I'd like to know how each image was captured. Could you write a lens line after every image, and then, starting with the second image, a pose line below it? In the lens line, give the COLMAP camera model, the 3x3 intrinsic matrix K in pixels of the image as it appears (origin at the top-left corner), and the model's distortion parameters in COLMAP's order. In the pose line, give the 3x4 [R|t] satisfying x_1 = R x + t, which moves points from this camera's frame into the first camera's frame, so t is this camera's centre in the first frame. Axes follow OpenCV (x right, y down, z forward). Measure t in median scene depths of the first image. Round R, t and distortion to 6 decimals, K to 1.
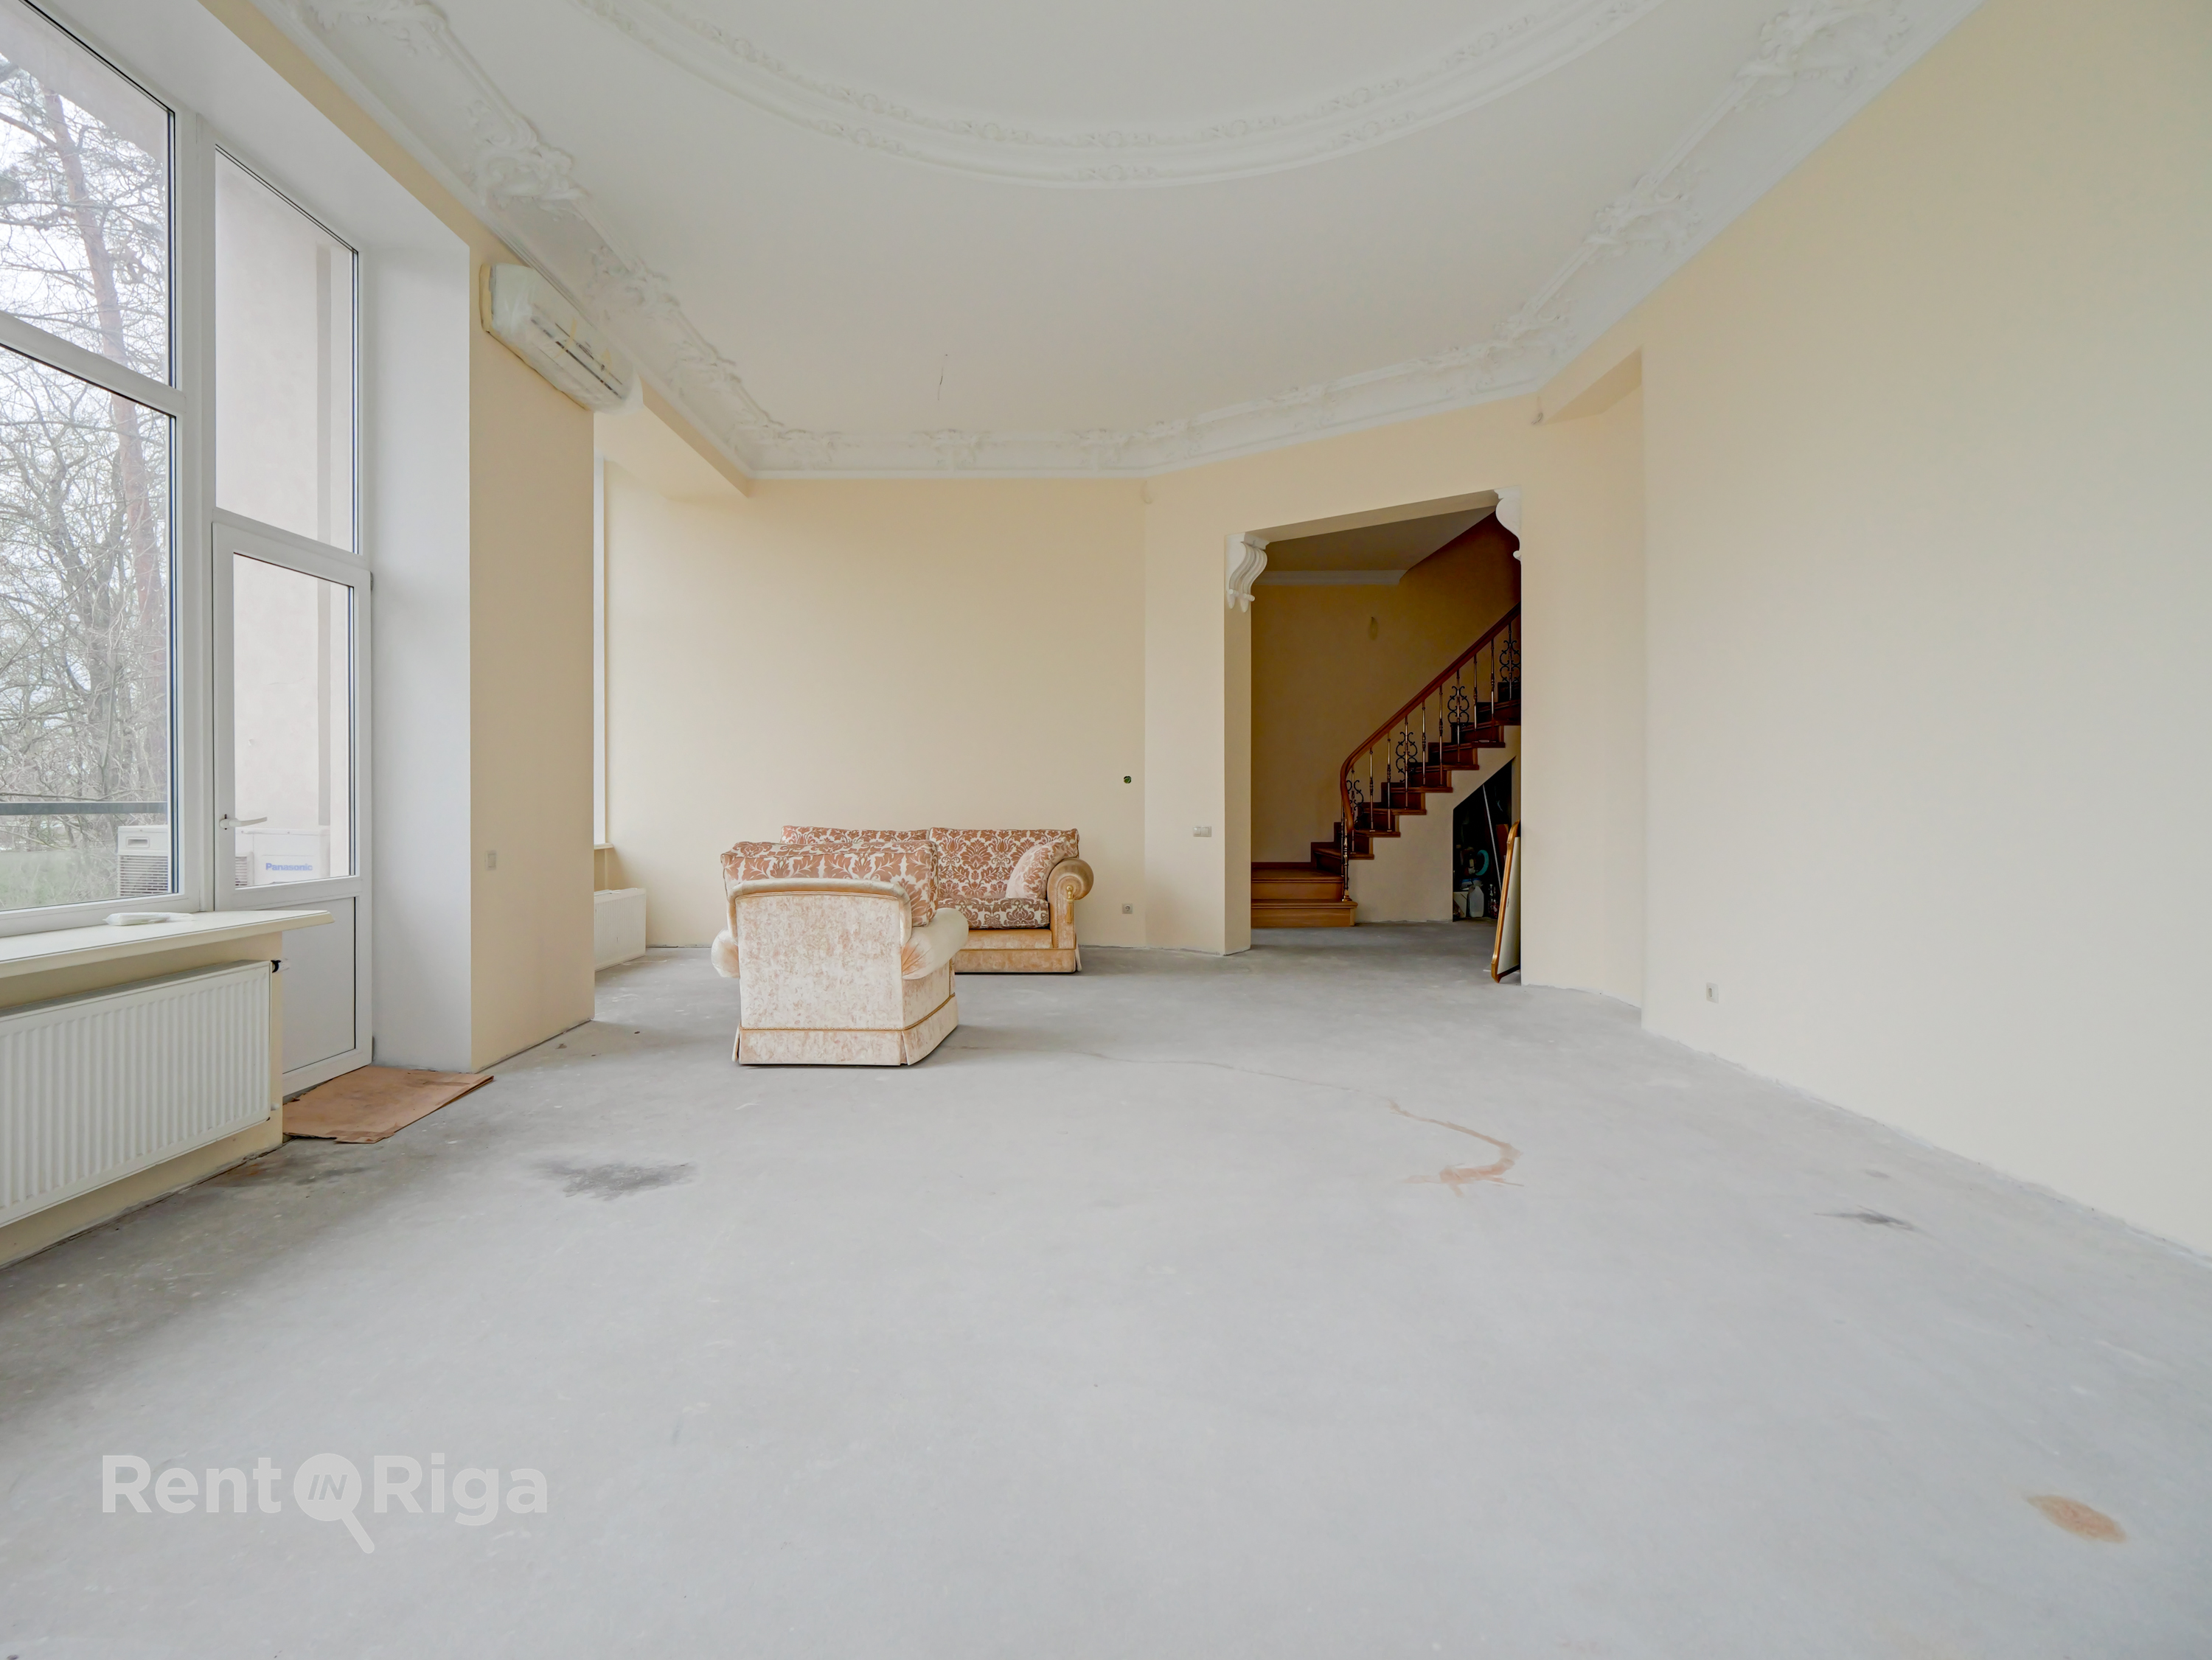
lens RADIAL K [[1057.2, 0, 1075.6], [0, 1057.2, 797.1], [0, 0, 1]] dist [-0.008414, -0.000928]
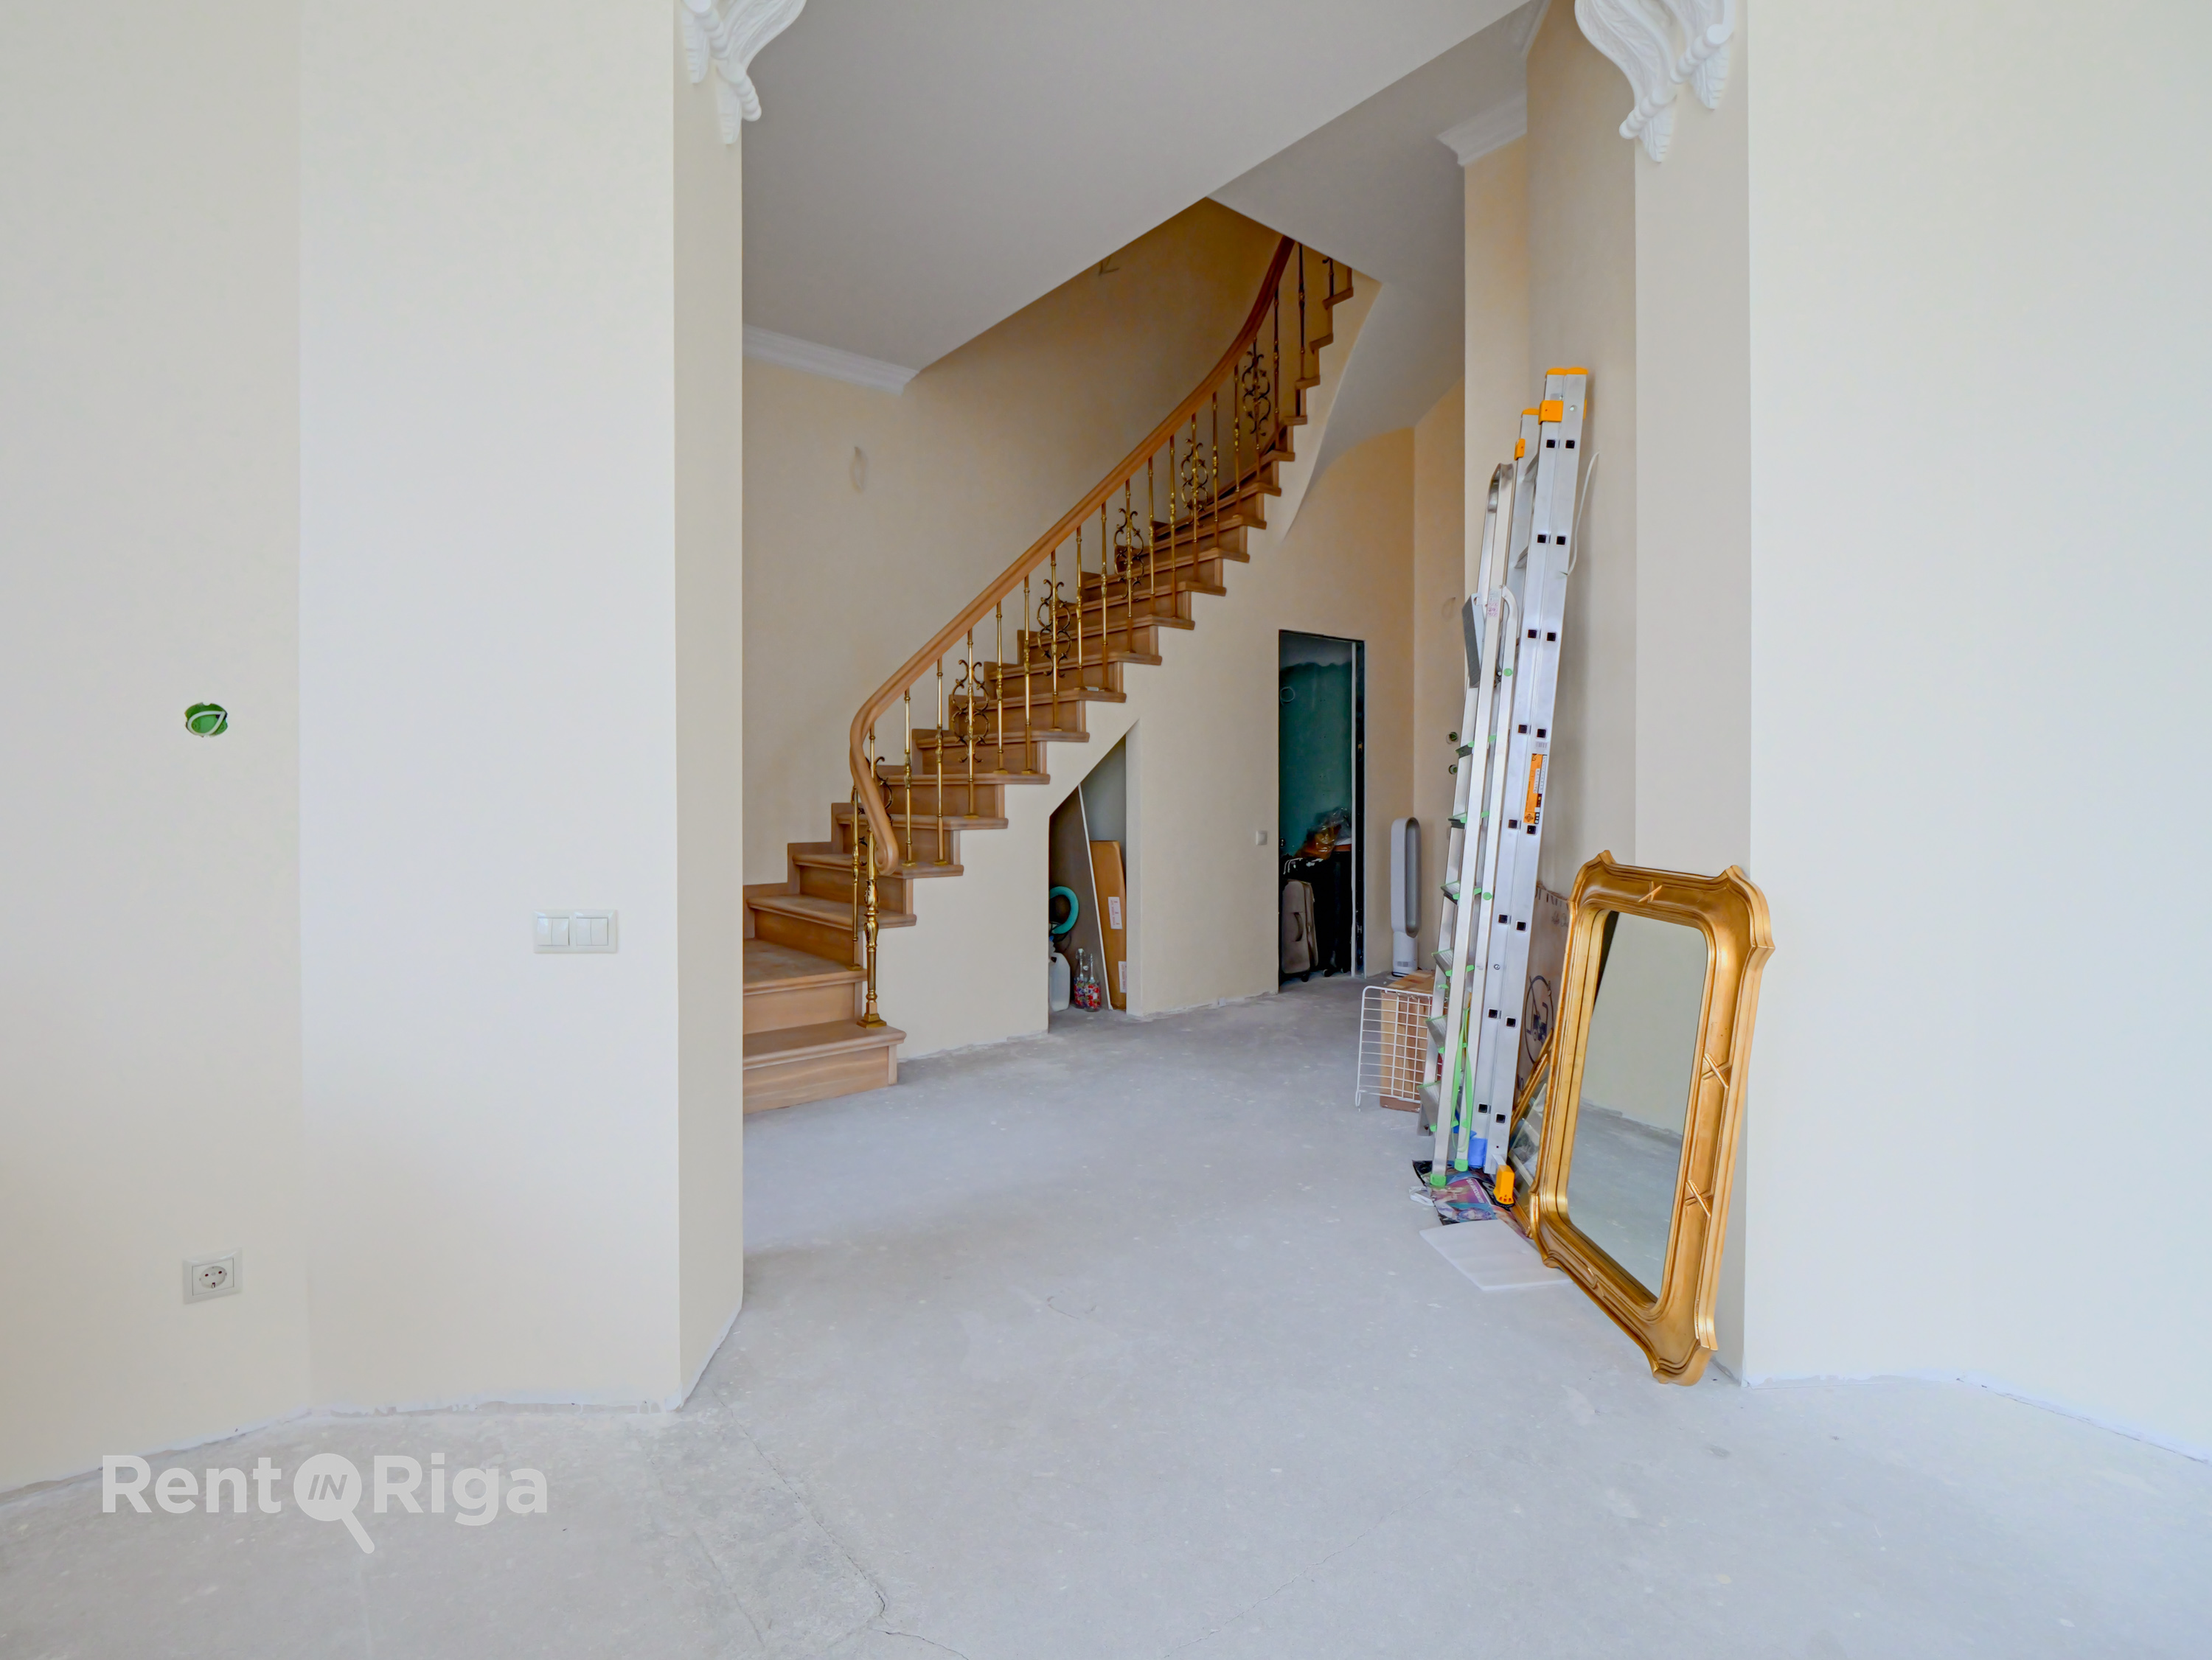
lens RADIAL K [[1057.2, 0, 1066.5], [0, 1057.2, 807.4], [0, 0, 1]] dist [-0.008414, -0.000928]
pose [[0.788991, -0.007037, 0.614364, 0.046239], [0.000158, 0.999937, 0.011250, 0.001430], [-0.614404, -0.008779, 0.788943, 0.586751]]
